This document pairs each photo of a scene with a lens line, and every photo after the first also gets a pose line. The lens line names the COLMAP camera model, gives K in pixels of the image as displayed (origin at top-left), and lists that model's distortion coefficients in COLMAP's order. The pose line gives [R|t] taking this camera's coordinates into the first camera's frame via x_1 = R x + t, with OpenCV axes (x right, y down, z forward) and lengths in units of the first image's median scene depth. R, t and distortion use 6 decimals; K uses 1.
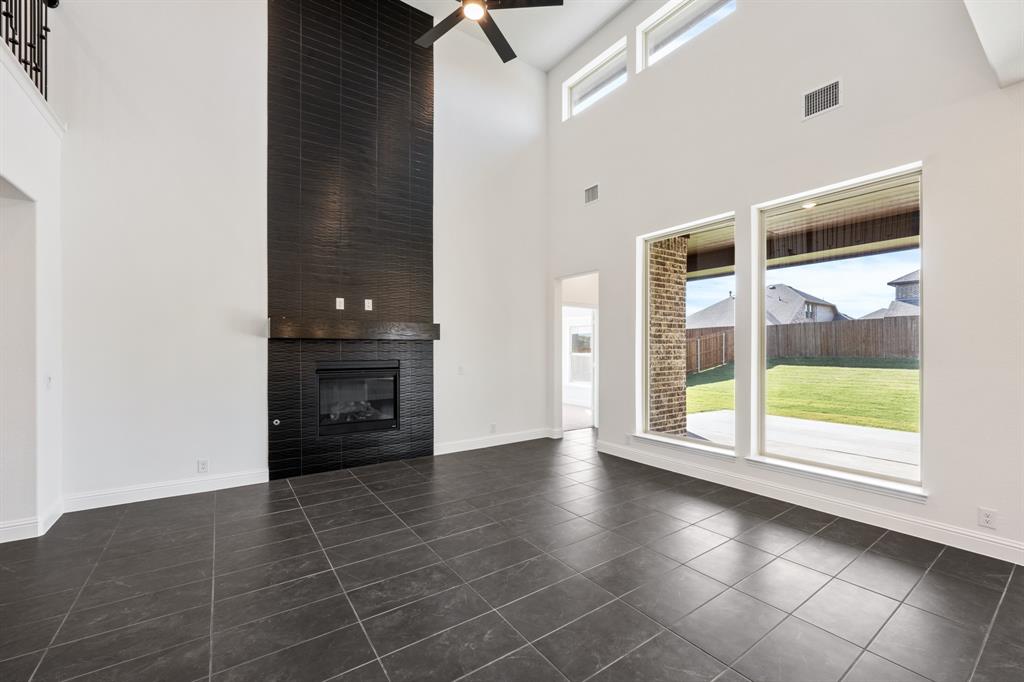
lens RADIAL K [[415.6, 0, 506.0], [0, 415.6, 345.9], [0, 0, 1]] dist [0.000311, 0.000019]
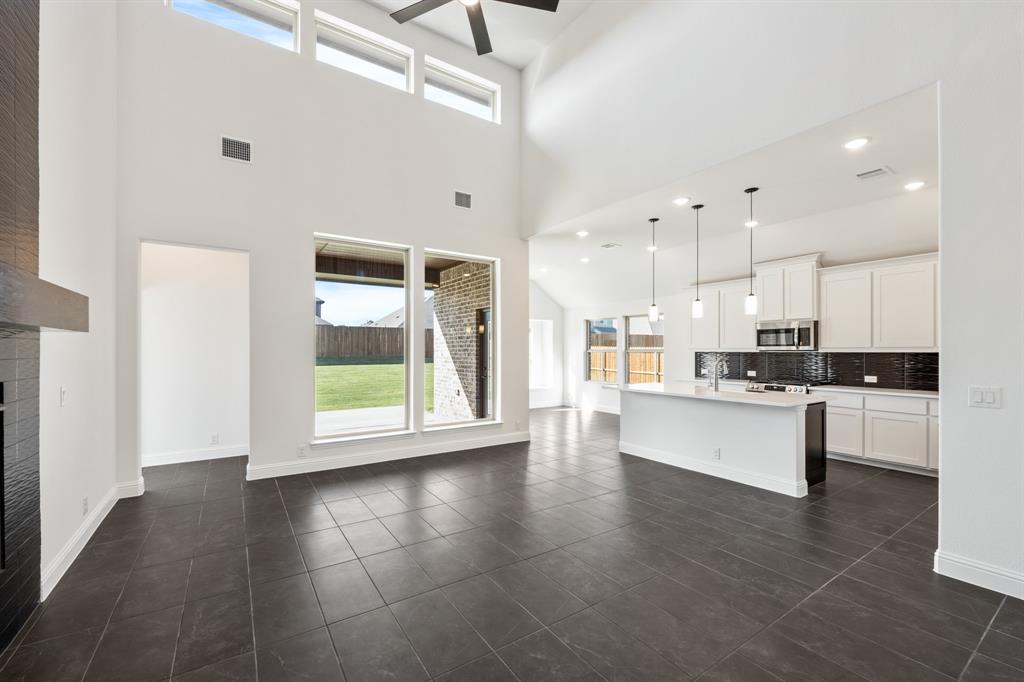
lens RADIAL K [[421.0, 0, 510.7], [0, 421.0, 353.4], [0, 0, 1]] dist [-0.000230, 0.000194]
pose [[0.011681, -0.008551, 0.999895, -0.570744], [-0.008161, 0.999929, 0.008646, -0.000497], [-0.999898, -0.008262, 0.011611, 0.495699]]
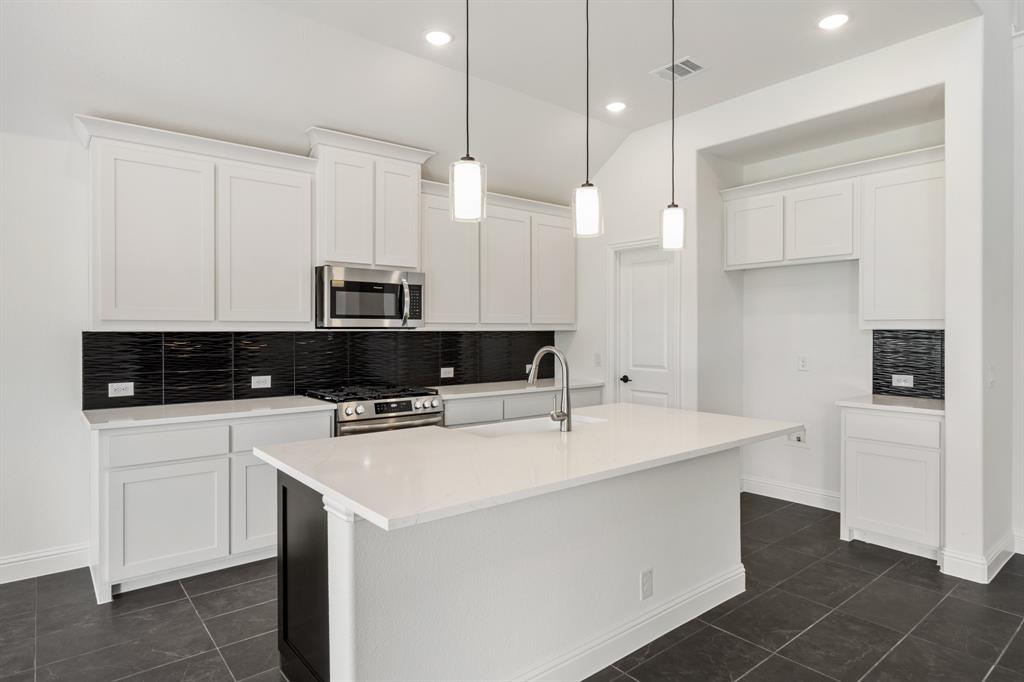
lens RADIAL K [[576.8, 0, 512.2], [0, 576.8, 331.1], [0, 0, 1]] dist [-0.002988, -0.000792]
pose [[-0.996764, -0.002406, -0.080351, 0.413820], [-0.002020, 0.999986, -0.004891, 0.003032], [0.080361, -0.004713, -0.996755, 0.543193]]
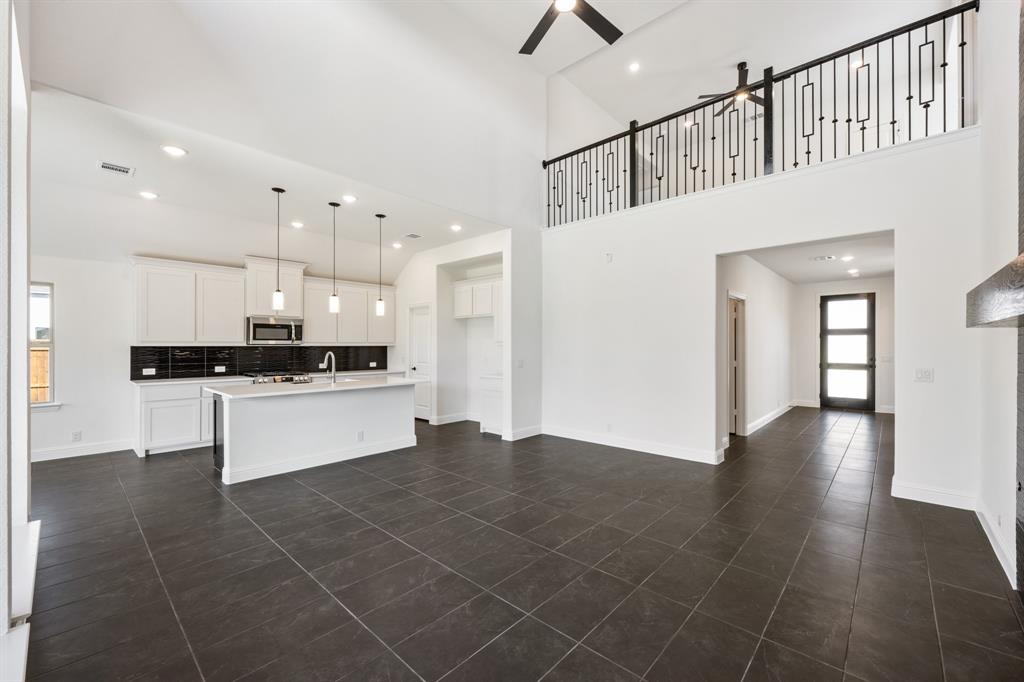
lens RADIAL K [[408.5, 0, 512.6], [0, 408.5, 343.1], [0, 0, 1]] dist [-0.000538, -0.000155]
pose [[-0.974388, -0.004486, -0.224829, 0.144451], [-0.001523, 0.999910, -0.013348, 0.005954], [0.224869, -0.012664, -0.974307, 1.060220]]
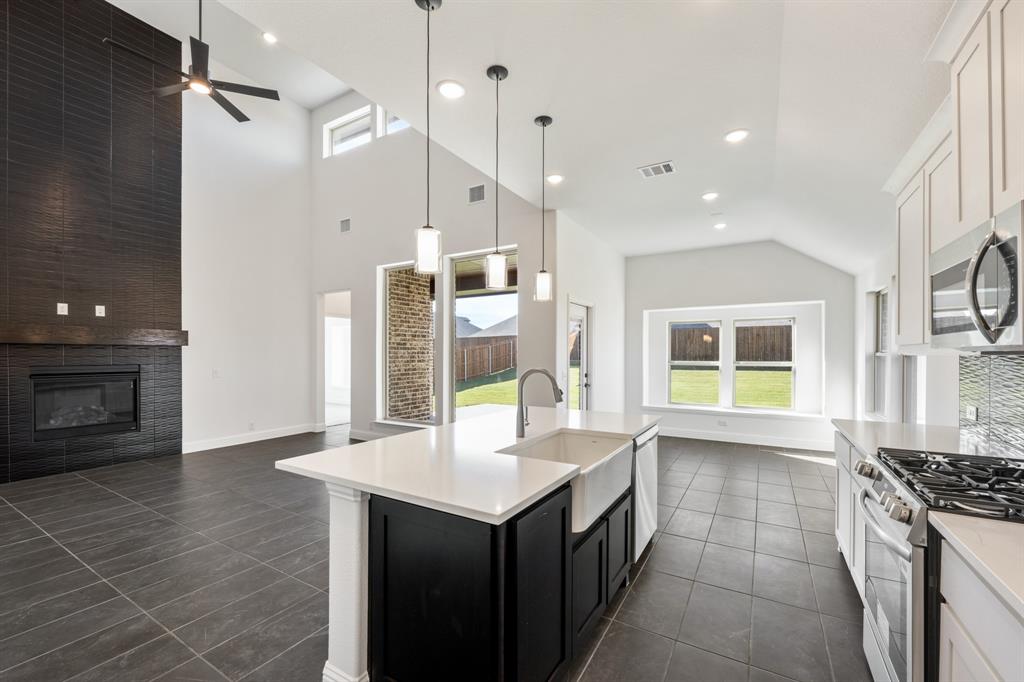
lens RADIAL K [[421.0, 0, 510.7], [0, 421.0, 353.4], [0, 0, 1]] dist [-0.000230, 0.000194]
pose [[0.912659, 0.000639, 0.408721, 0.145100], [-0.002208, 0.999992, 0.003366, 0.000007], [-0.408715, -0.003975, 0.912653, -0.310896]]
